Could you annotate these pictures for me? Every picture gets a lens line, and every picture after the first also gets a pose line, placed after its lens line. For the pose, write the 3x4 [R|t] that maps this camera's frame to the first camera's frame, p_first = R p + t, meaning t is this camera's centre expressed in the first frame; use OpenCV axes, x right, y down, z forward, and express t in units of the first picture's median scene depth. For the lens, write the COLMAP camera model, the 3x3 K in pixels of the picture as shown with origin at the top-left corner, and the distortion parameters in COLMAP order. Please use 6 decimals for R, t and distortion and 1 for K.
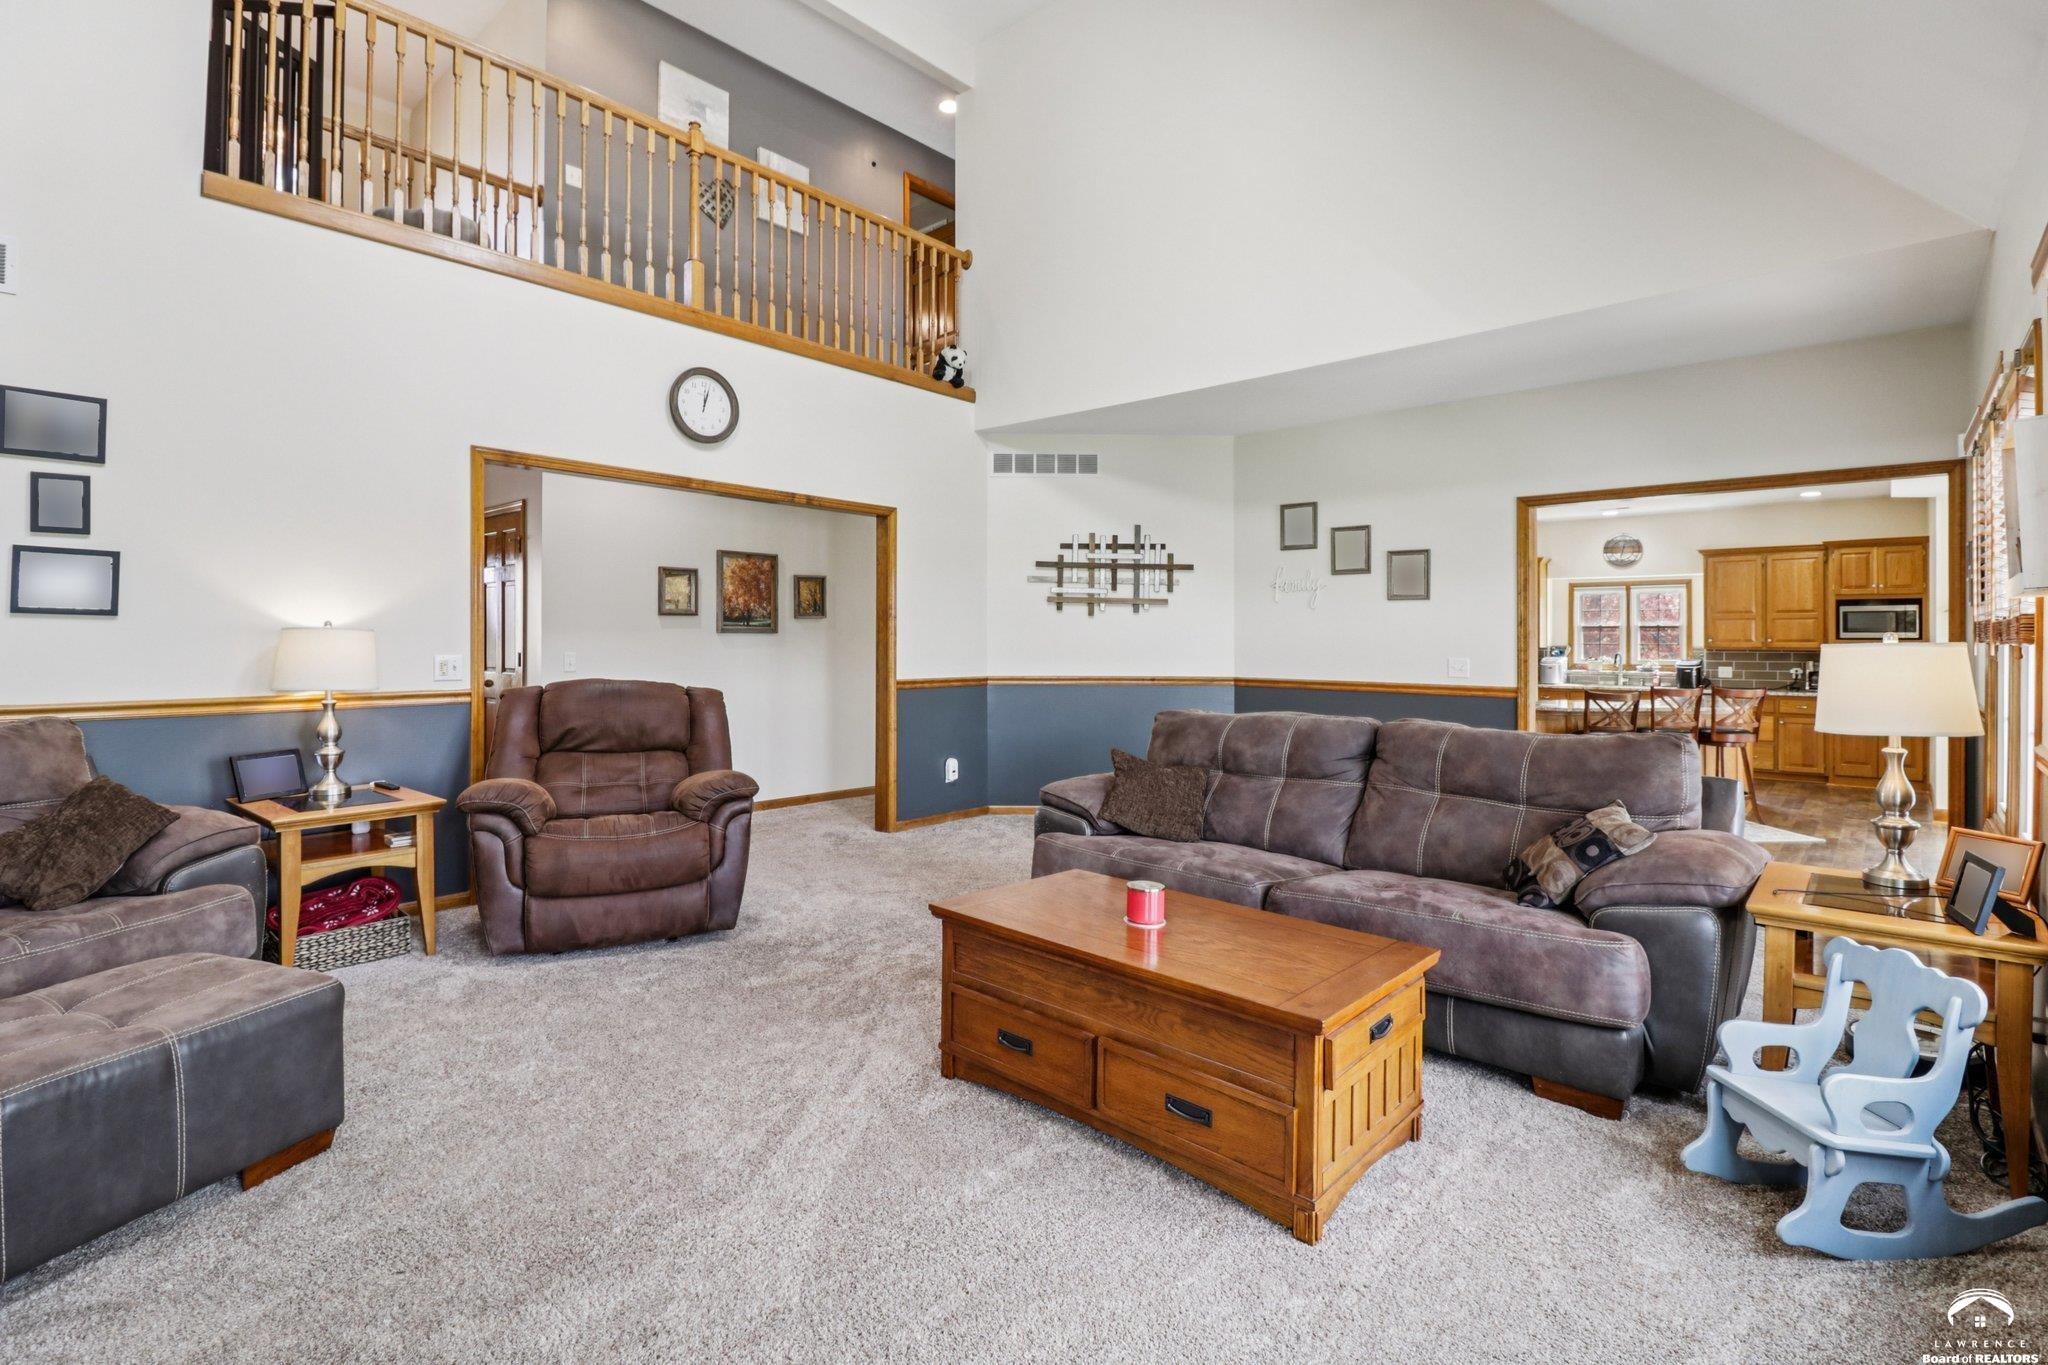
lens RADIAL K [[954.1, 0, 1006.0], [0, 954.1, 648.2], [0, 0, 1]] dist [-0.018308, -0.001160]
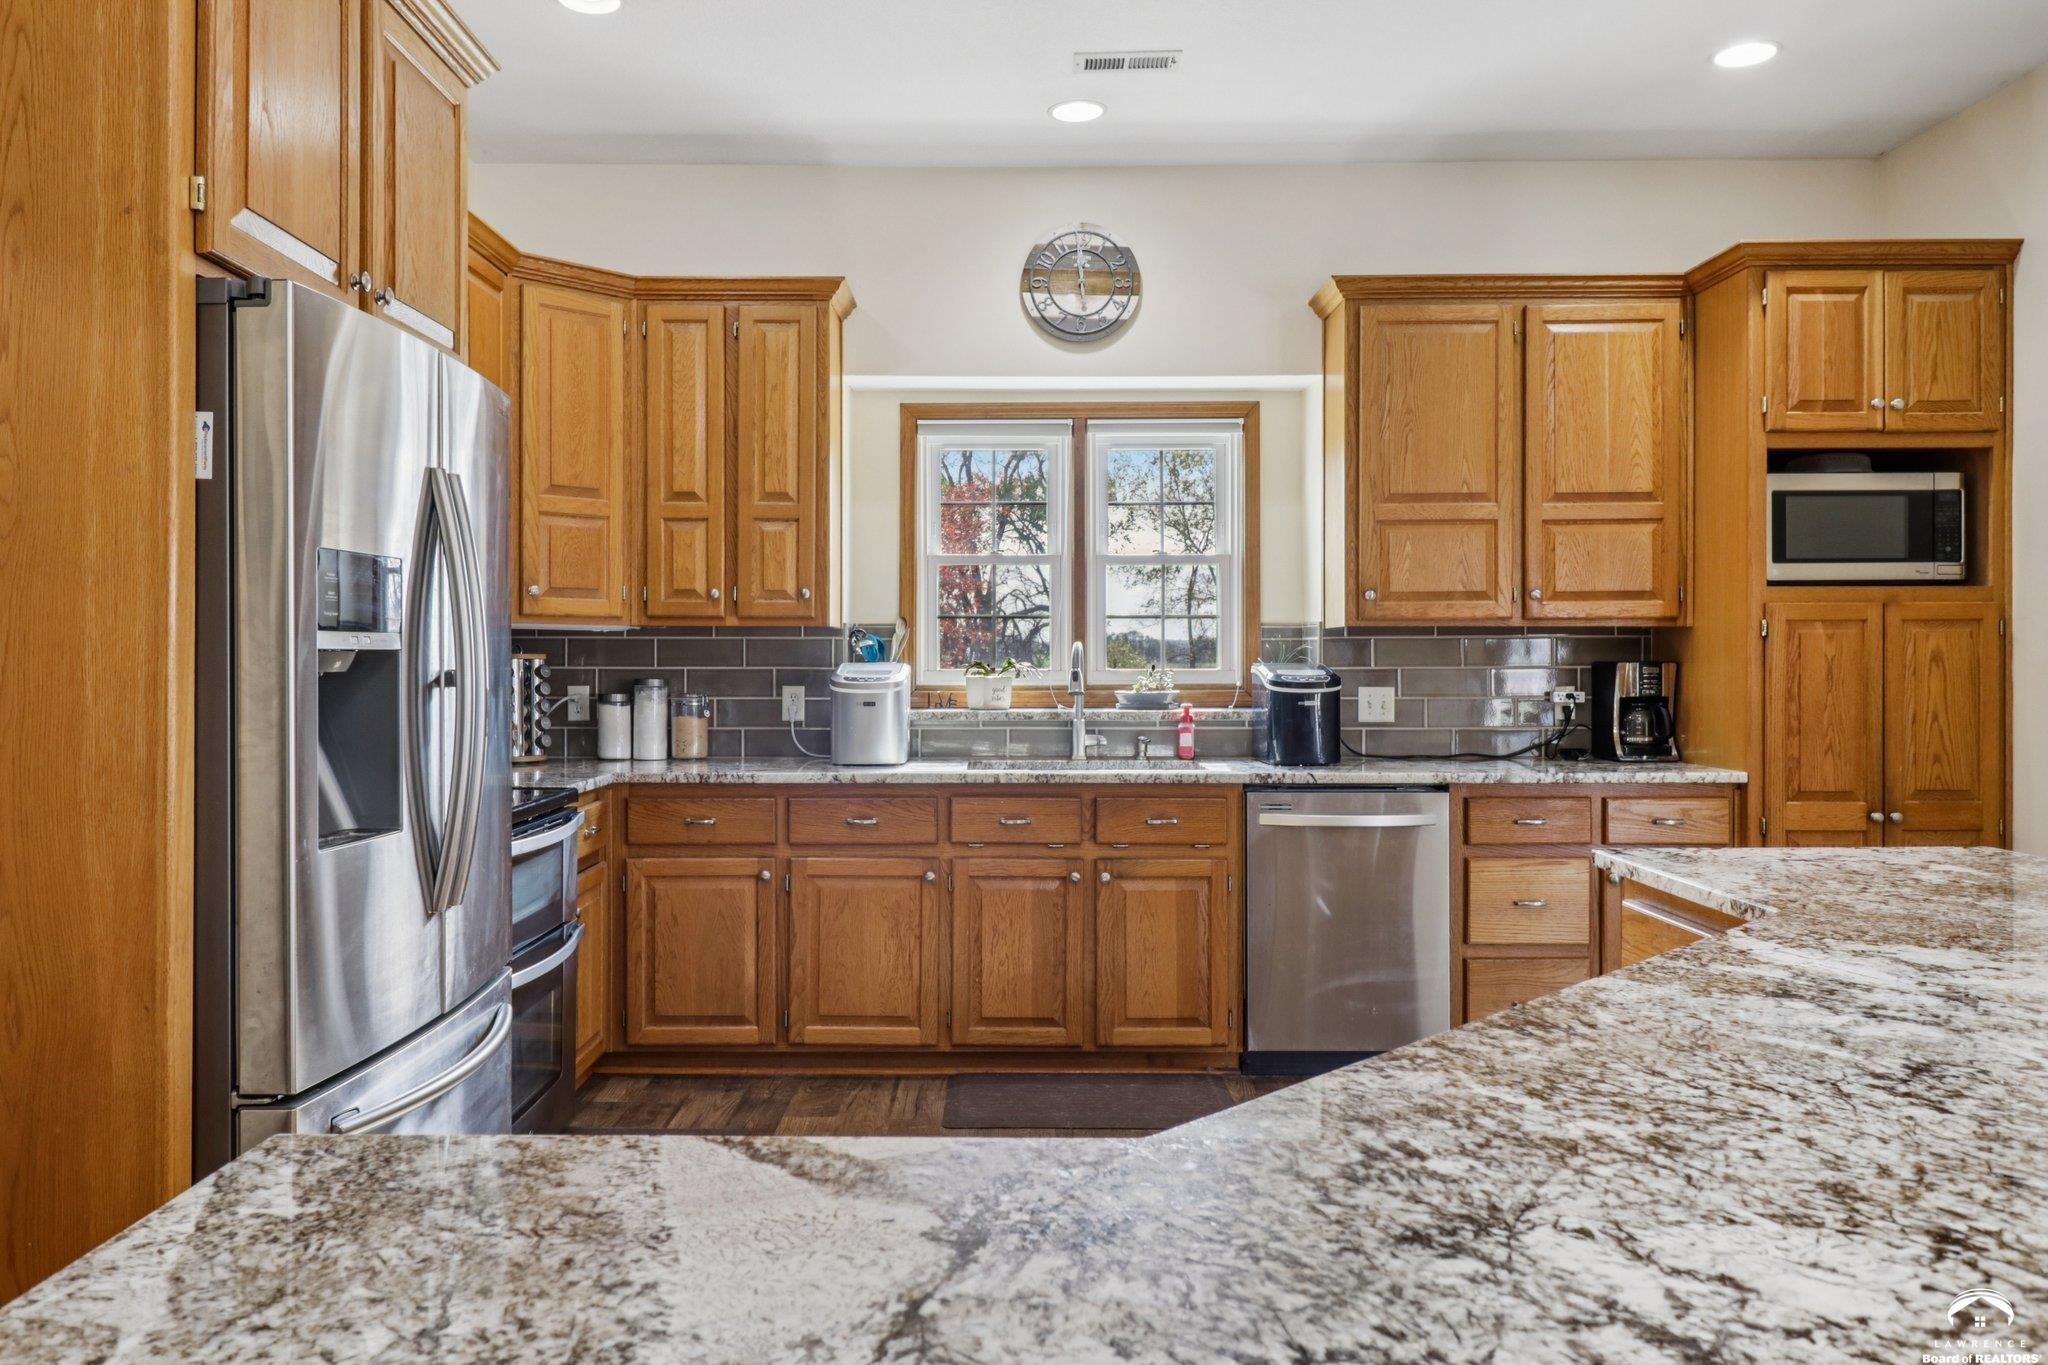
lens RADIAL K [[1480.6, 0, 1010.7], [0, 1480.6, 665.7], [0, 0, 1]] dist [0.008460, -0.006785]
pose [[0.728752, -0.011449, 0.684682, 0.367519], [0.012168, 0.999919, 0.003769, 0.010033], [-0.684669, 0.005584, 0.728832, 0.766808]]
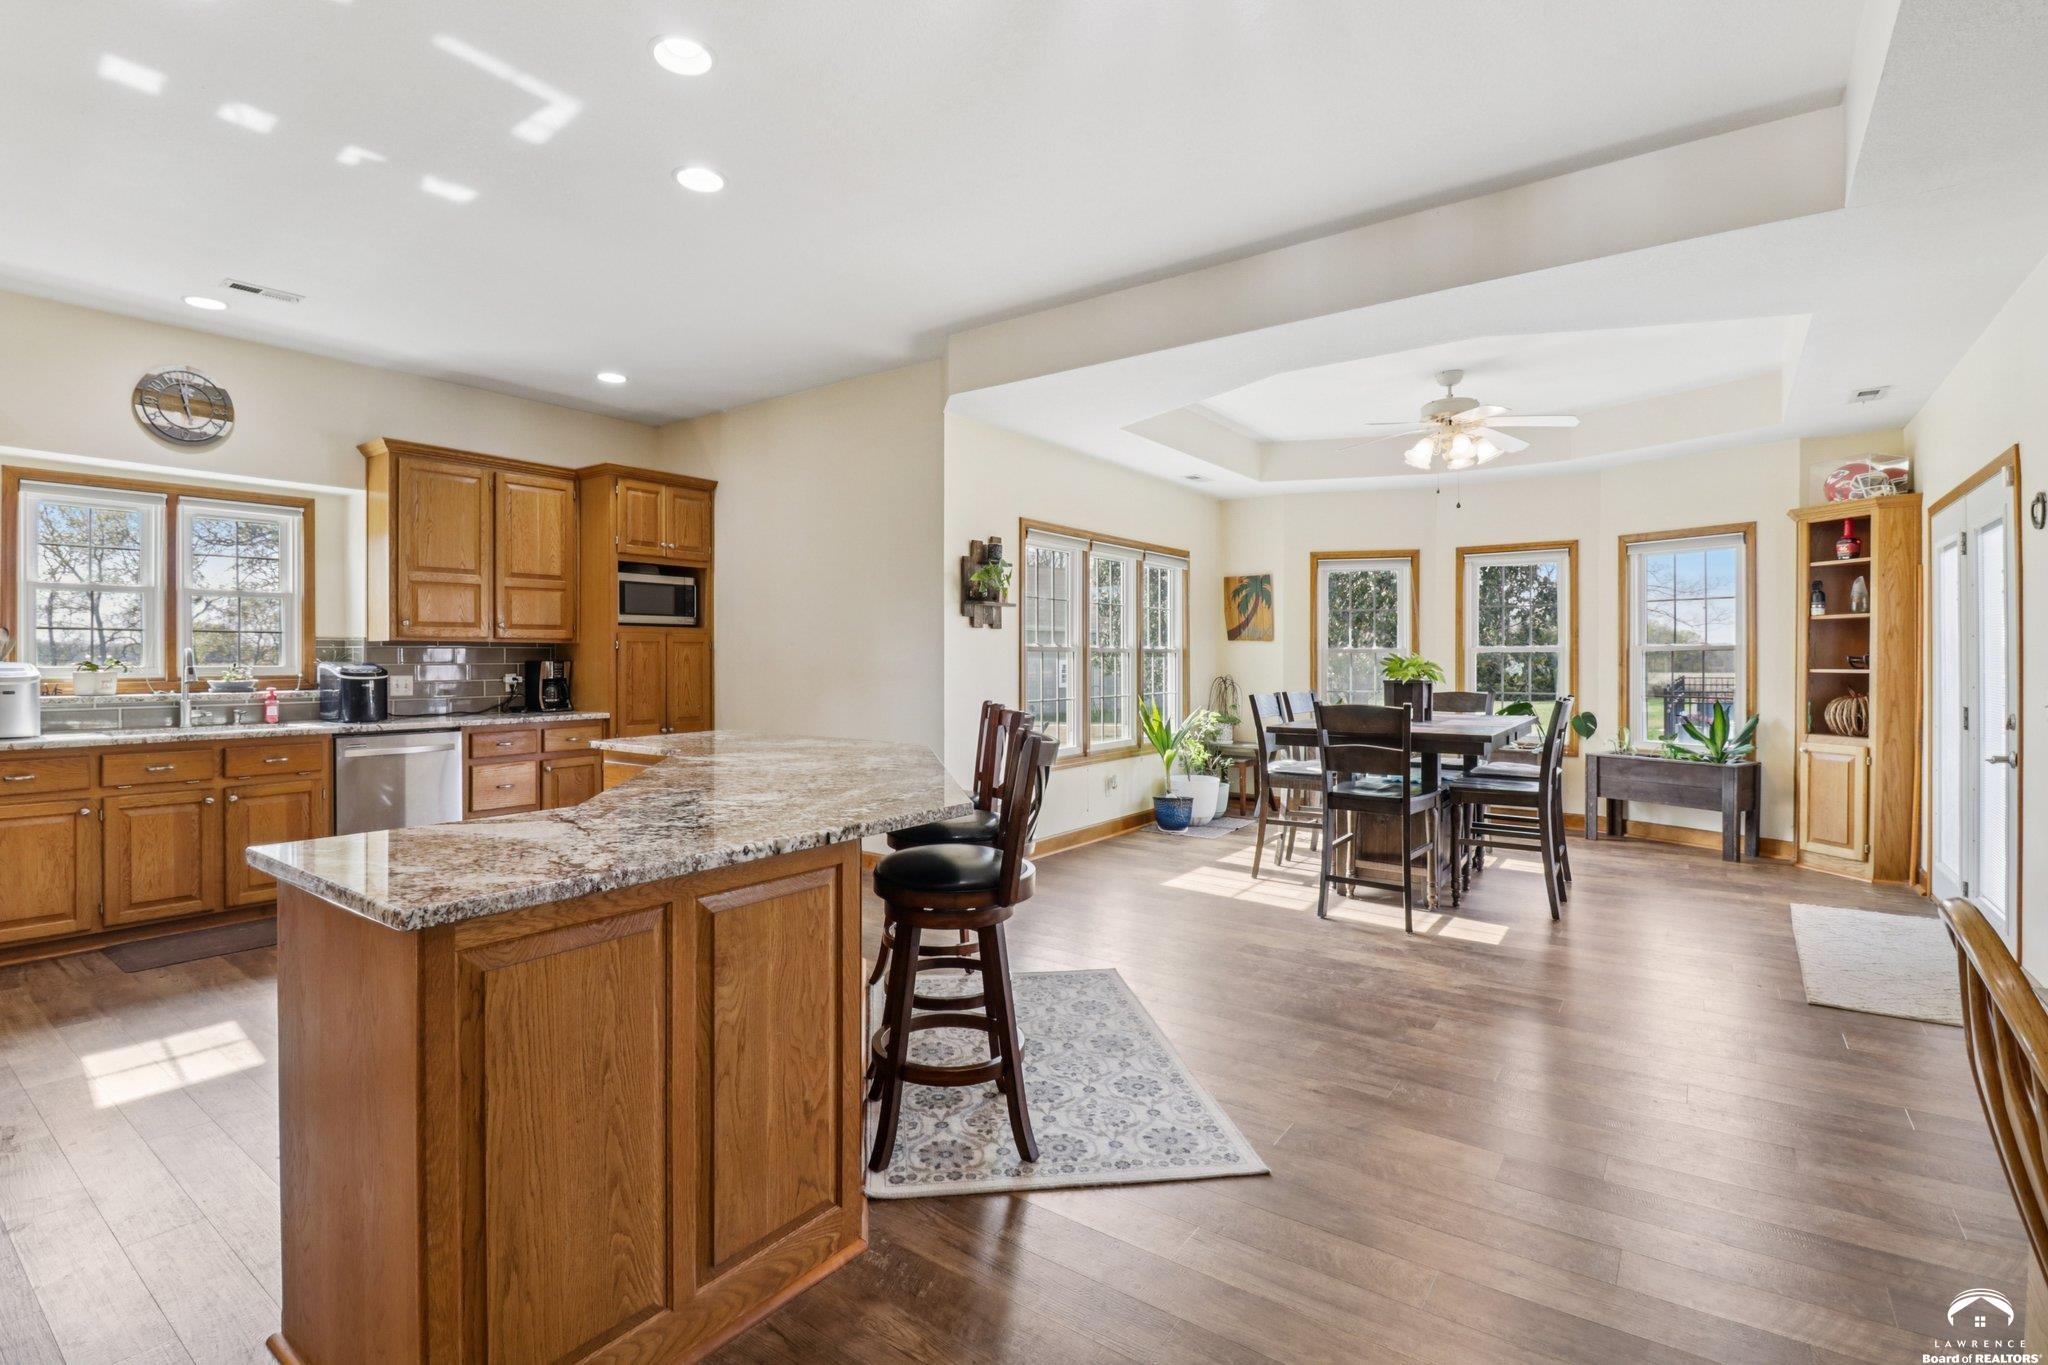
lens RADIAL K [[954.1, 0, 1008.8], [0, 954.1, 666.4], [0, 0, 1]] dist [-0.018308, -0.001160]
pose [[-0.129661, -0.016025, 0.991429, 0.208276], [0.006524, 0.999834, 0.017014, 0.008180], [-0.991537, 0.008674, -0.129535, 0.766757]]
